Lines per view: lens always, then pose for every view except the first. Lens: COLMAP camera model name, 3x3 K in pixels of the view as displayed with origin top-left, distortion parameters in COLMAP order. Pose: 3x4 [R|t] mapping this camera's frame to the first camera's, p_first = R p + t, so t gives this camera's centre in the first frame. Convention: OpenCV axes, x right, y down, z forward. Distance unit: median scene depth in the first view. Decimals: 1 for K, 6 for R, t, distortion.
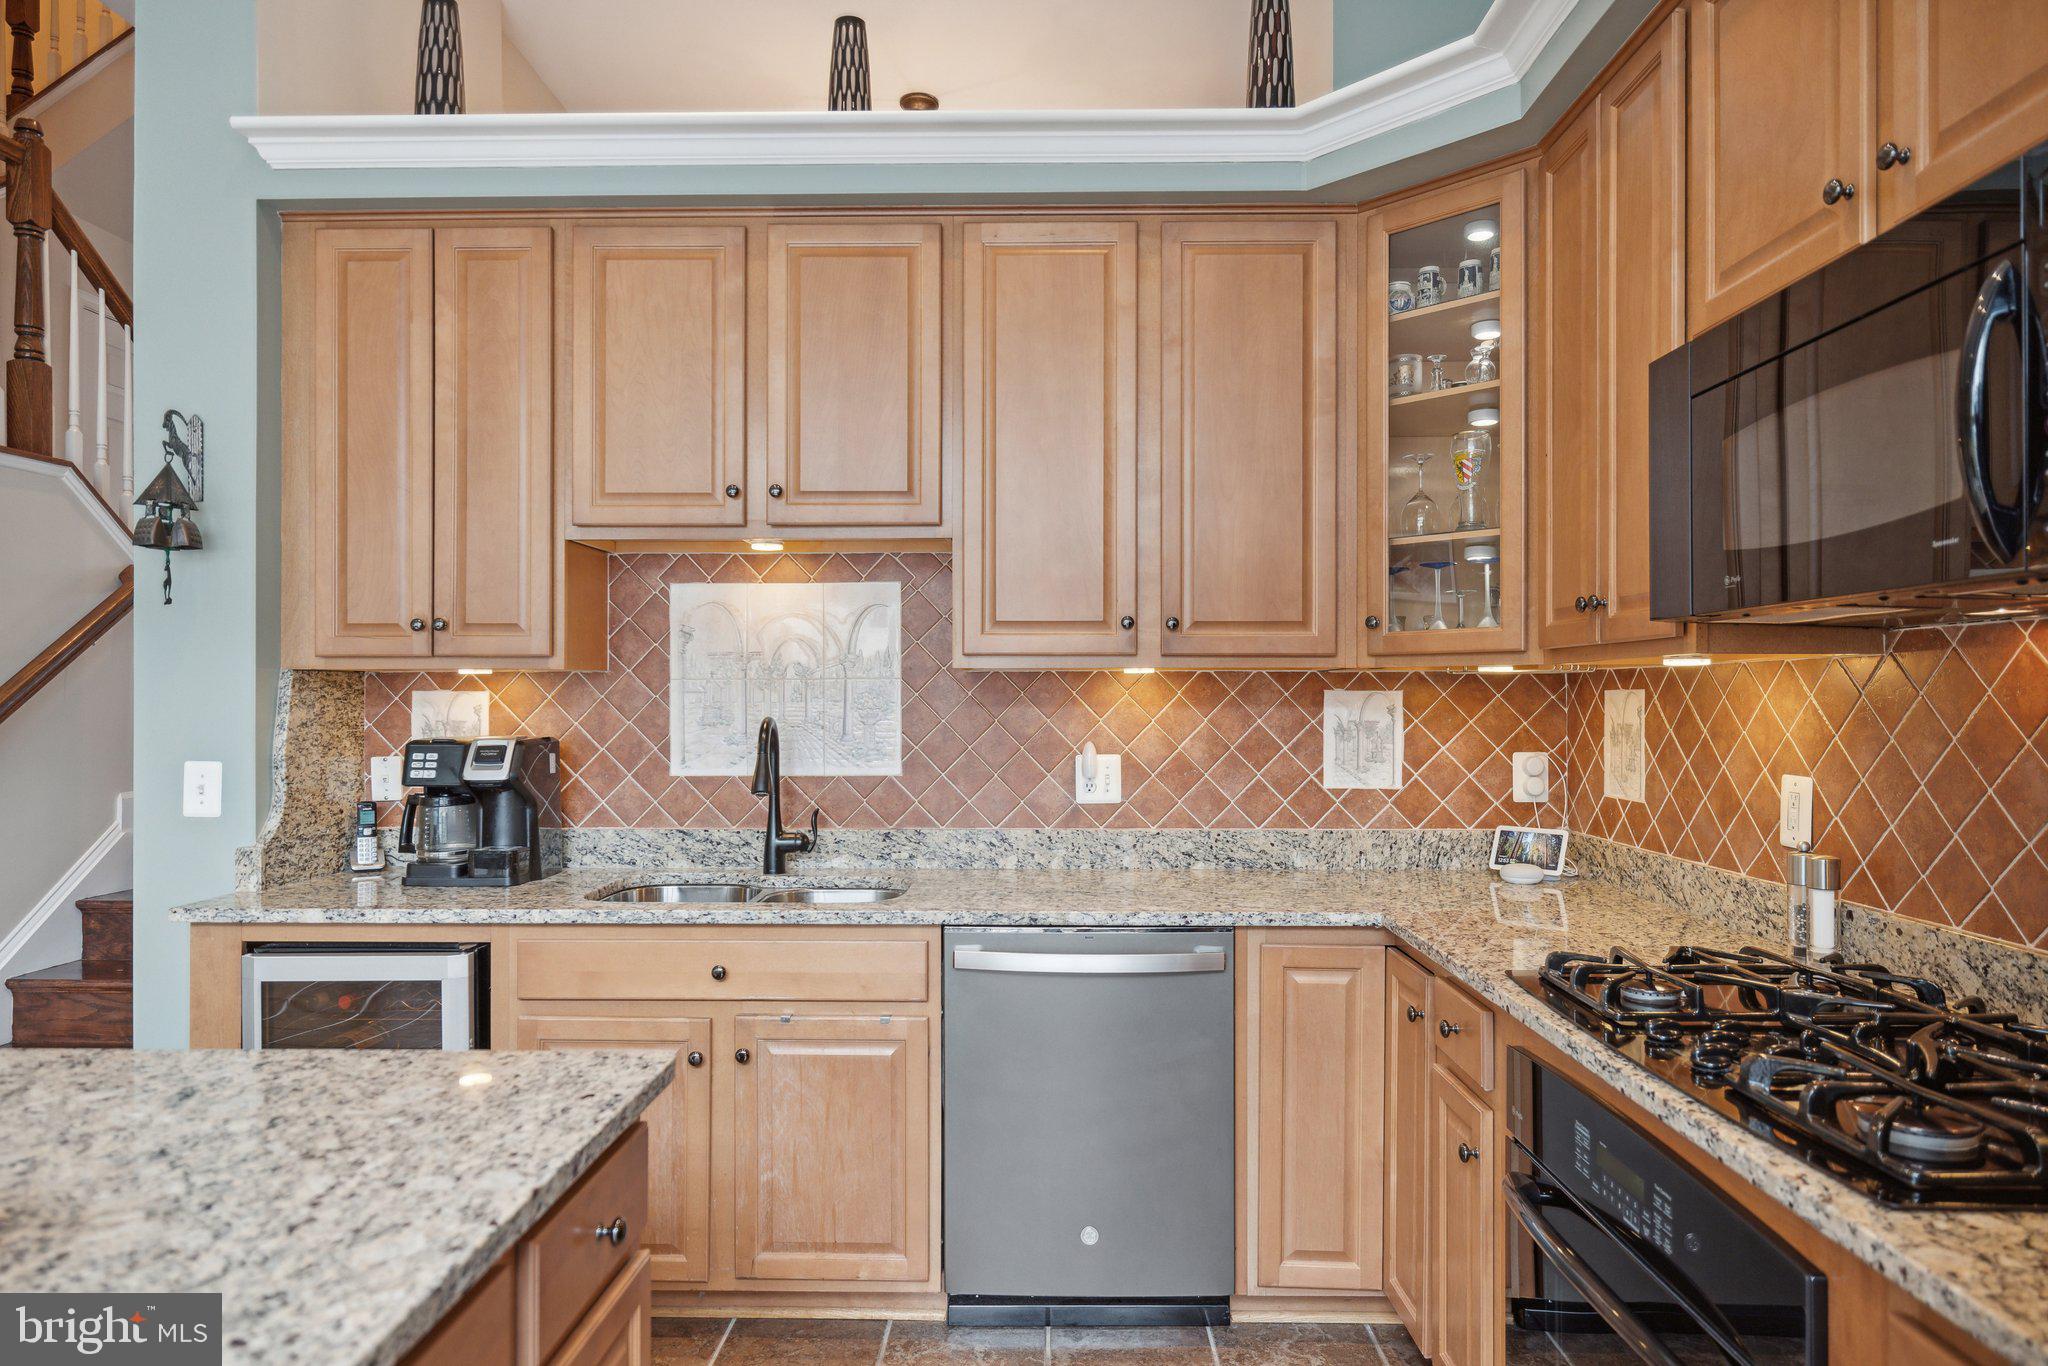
lens RADIAL K [[1240.8, 0, 1029.3], [0, 1240.8, 685.9], [0, 0, 1]] dist [0.000683, 0.000806]
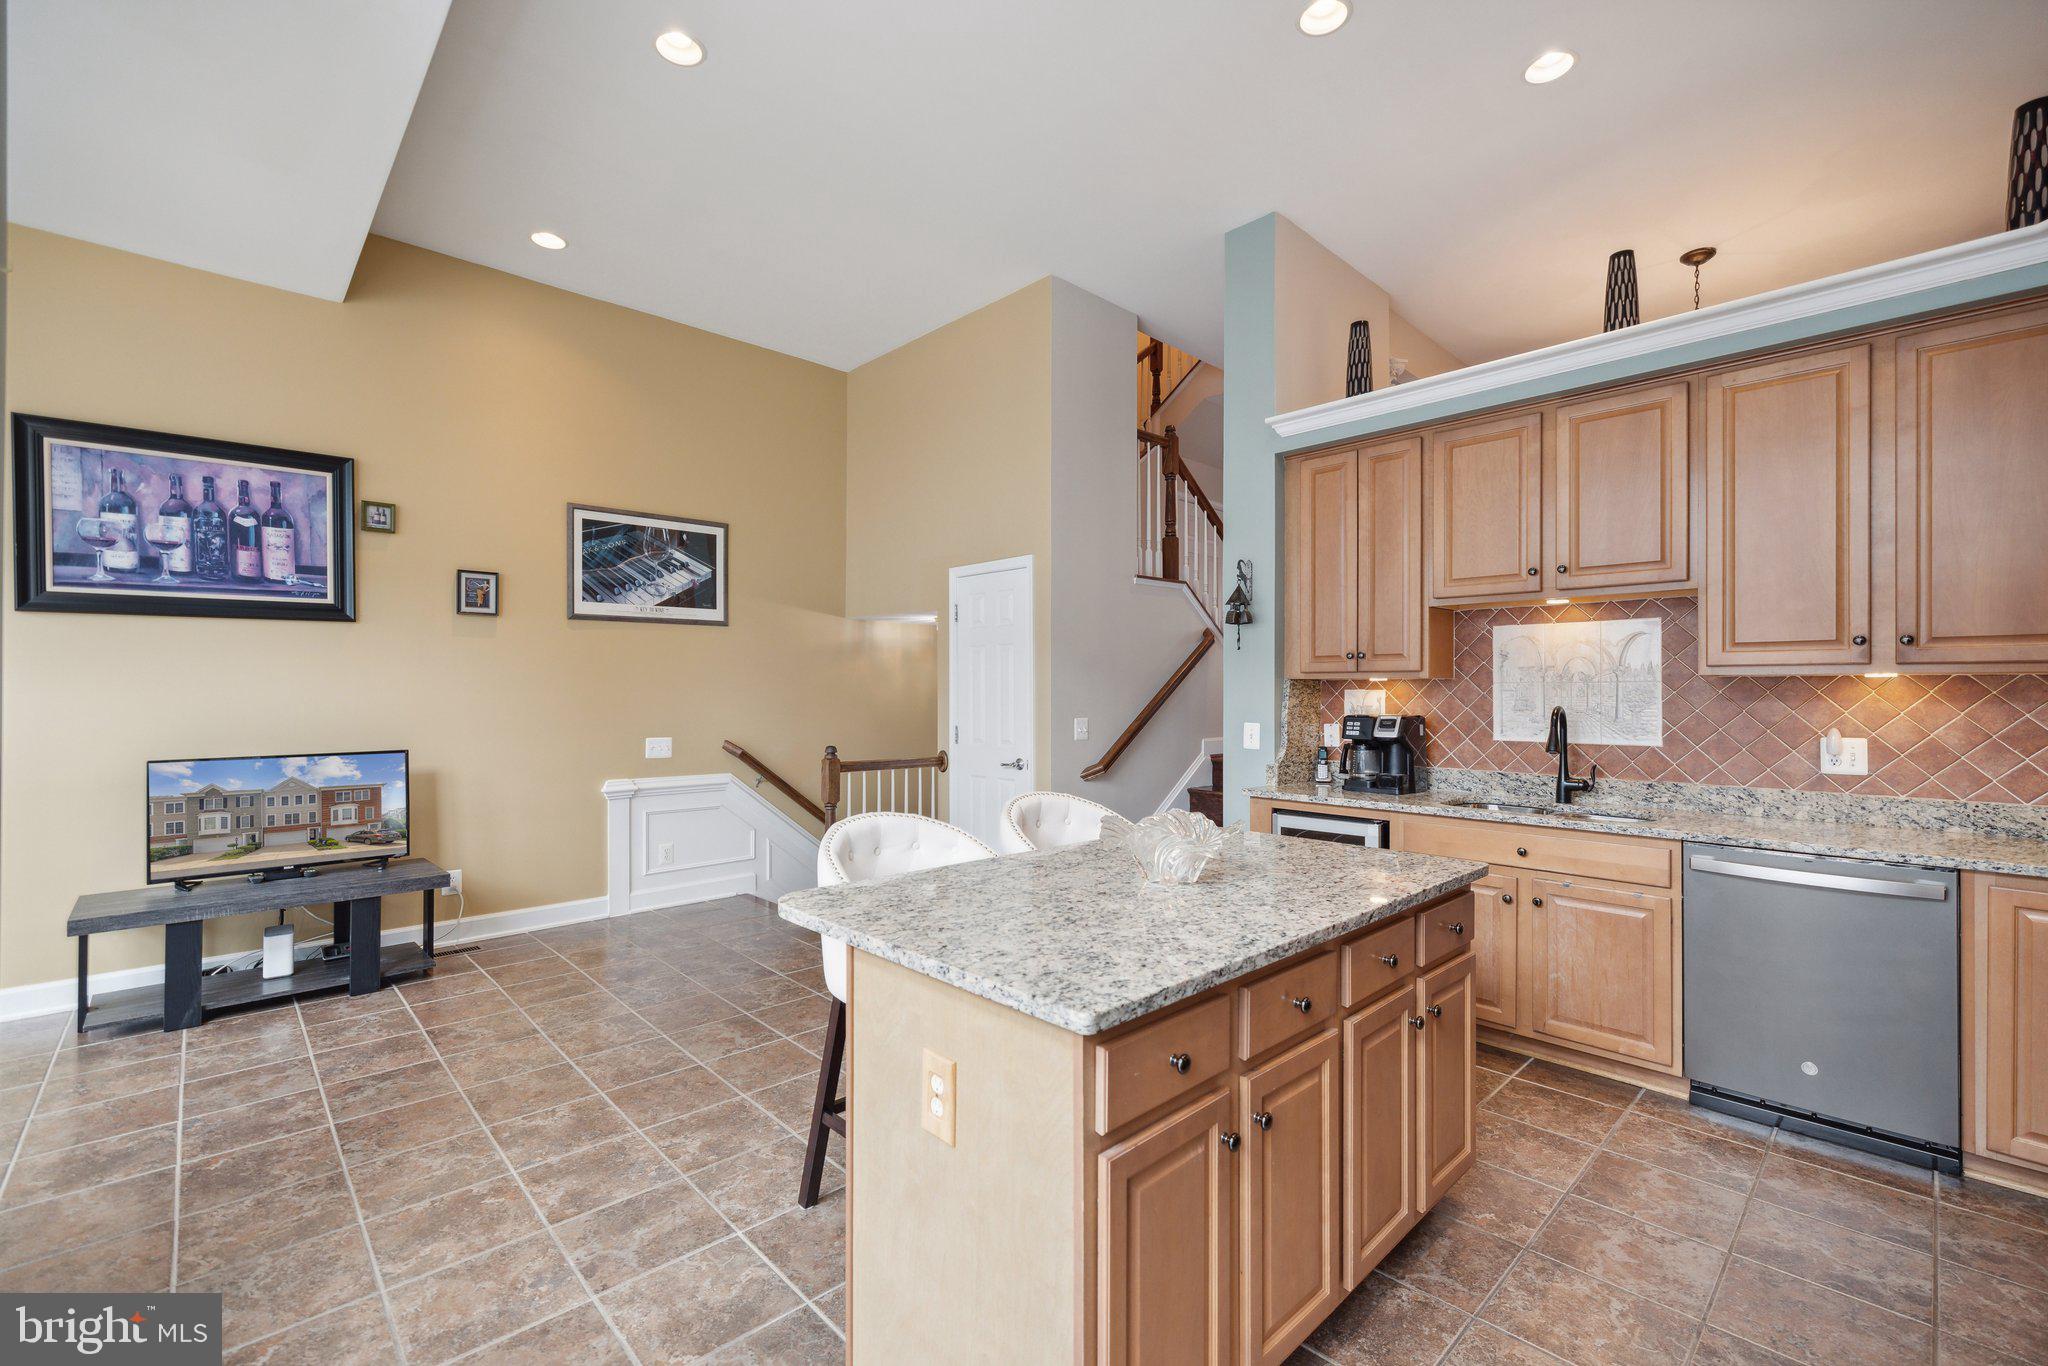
lens RADIAL K [[868.8, 0, 1018.2], [0, 868.8, 689.7], [0, 0, 1]] dist [0.003195, 0.000045]
pose [[0.702700, 0.001008, -0.711485, 0.106679], [0.002574, 0.999989, 0.003959, -0.002778], [0.711481, -0.004614, 0.702690, -0.316696]]
